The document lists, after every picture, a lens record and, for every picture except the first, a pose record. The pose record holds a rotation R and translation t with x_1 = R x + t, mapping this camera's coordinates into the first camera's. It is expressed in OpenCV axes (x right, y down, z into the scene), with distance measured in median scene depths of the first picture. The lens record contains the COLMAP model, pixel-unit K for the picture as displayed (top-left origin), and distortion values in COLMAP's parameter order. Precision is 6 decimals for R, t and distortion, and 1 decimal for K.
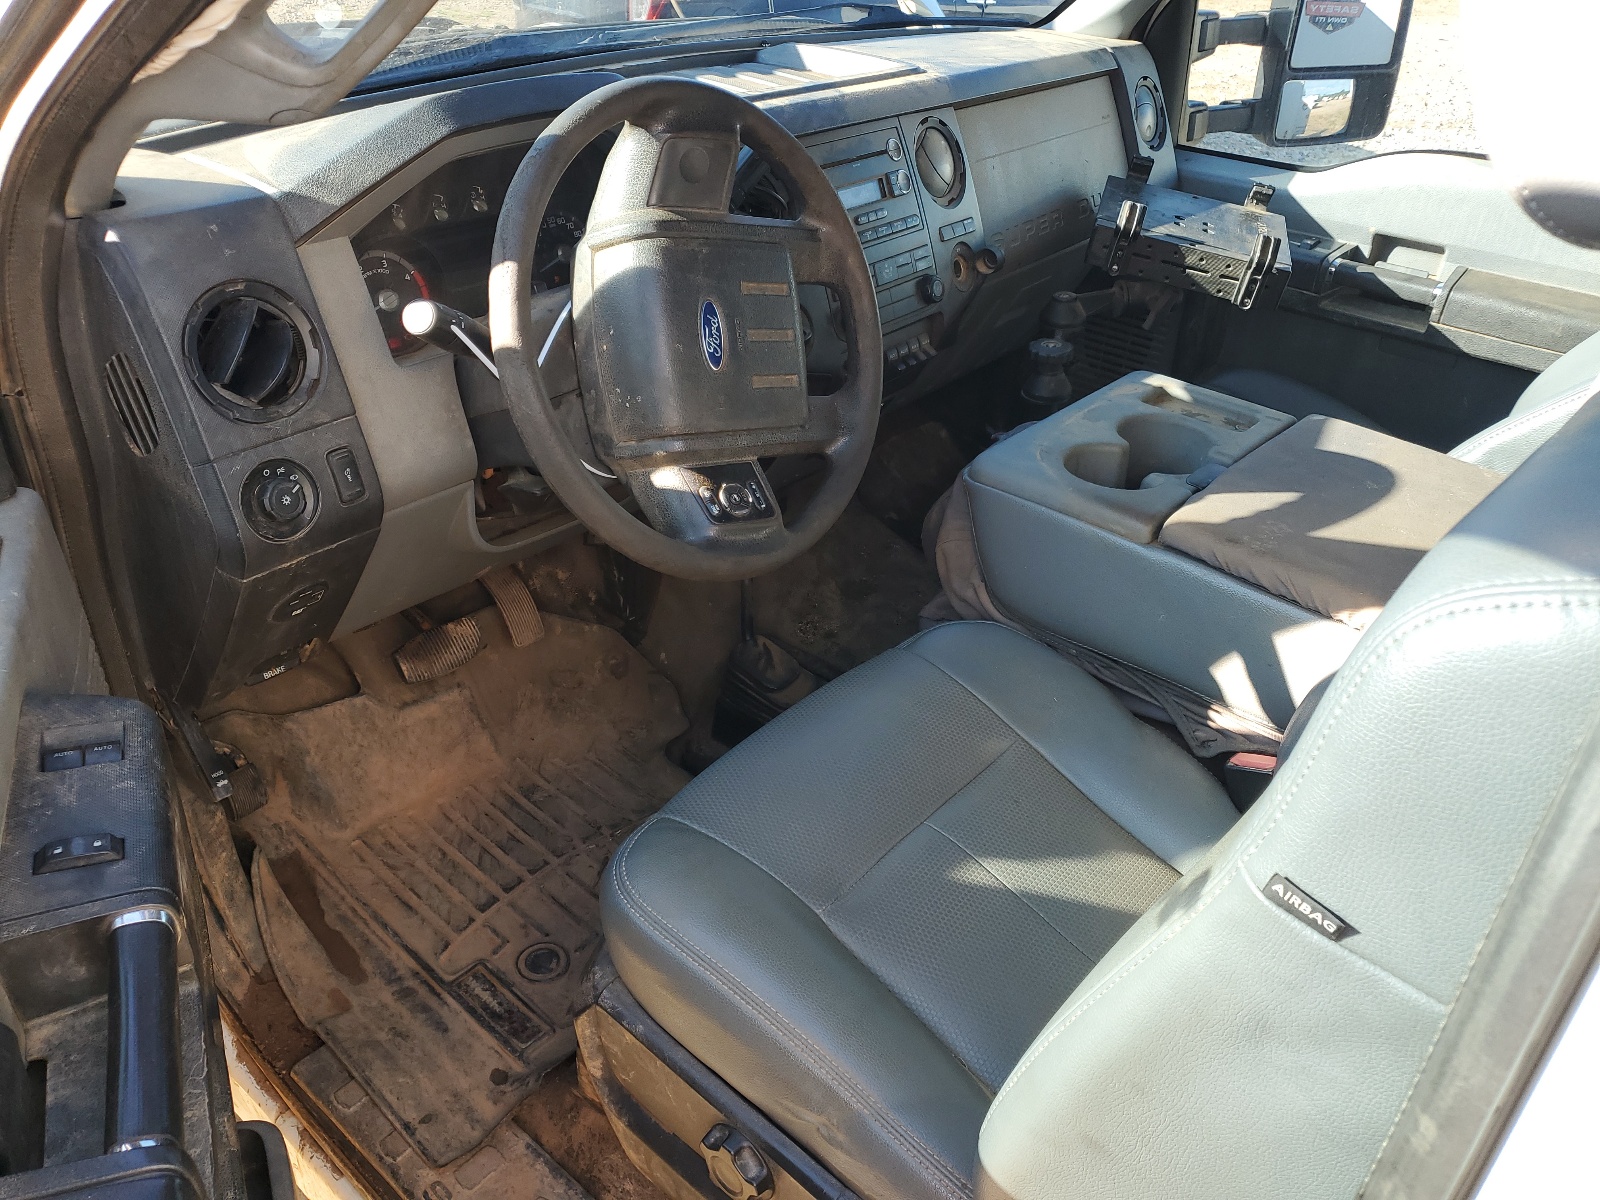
lens RADIAL K [[1224.0, 0, 800.0], [0, 1224.0, 600.0], [0, 0, 1]] dist [-0.003047, 0.002202]
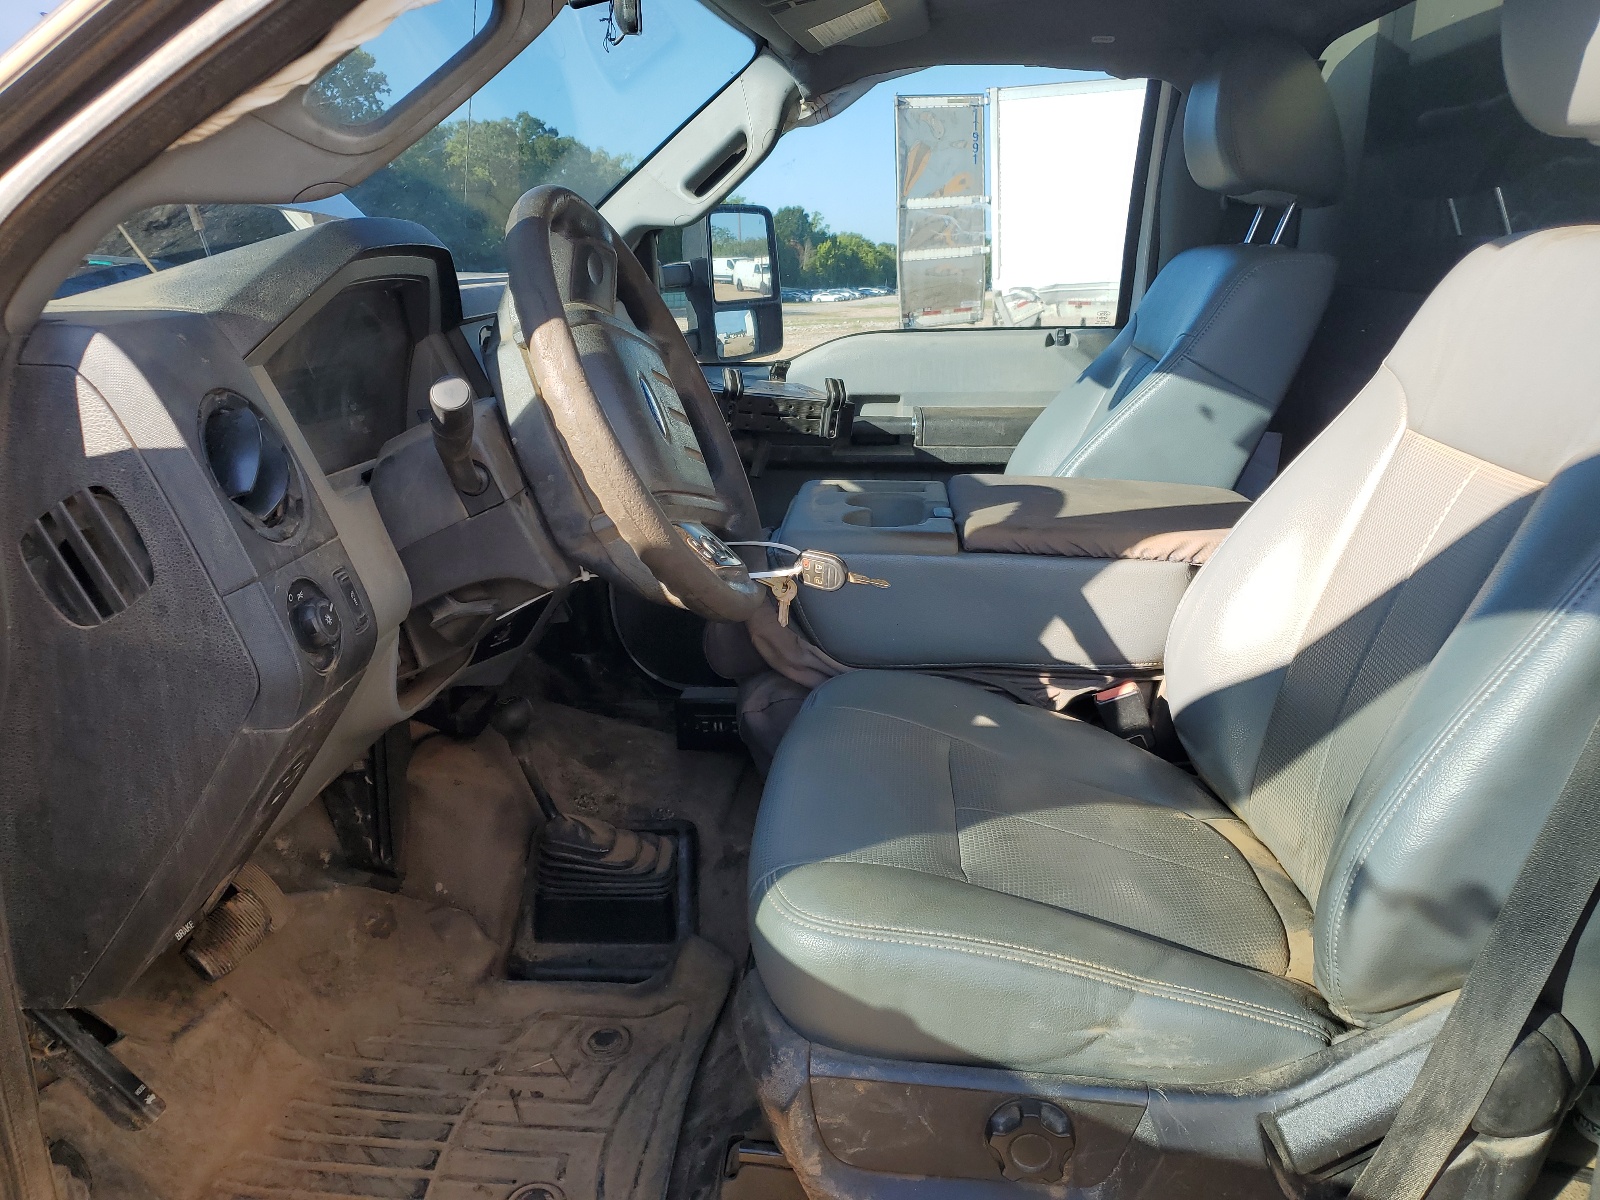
lens RADIAL K [[1205.0, 0, 800.0], [0, 1205.0, 600.0], [0, 0, 1]] dist [-0.085401, -0.001907]
pose [[0.786910, -0.203155, 0.582667, -0.402354], [0.359212, 0.918581, -0.164851, 0.099797], [-0.501737, 0.339024, 0.795816, 0.111170]]
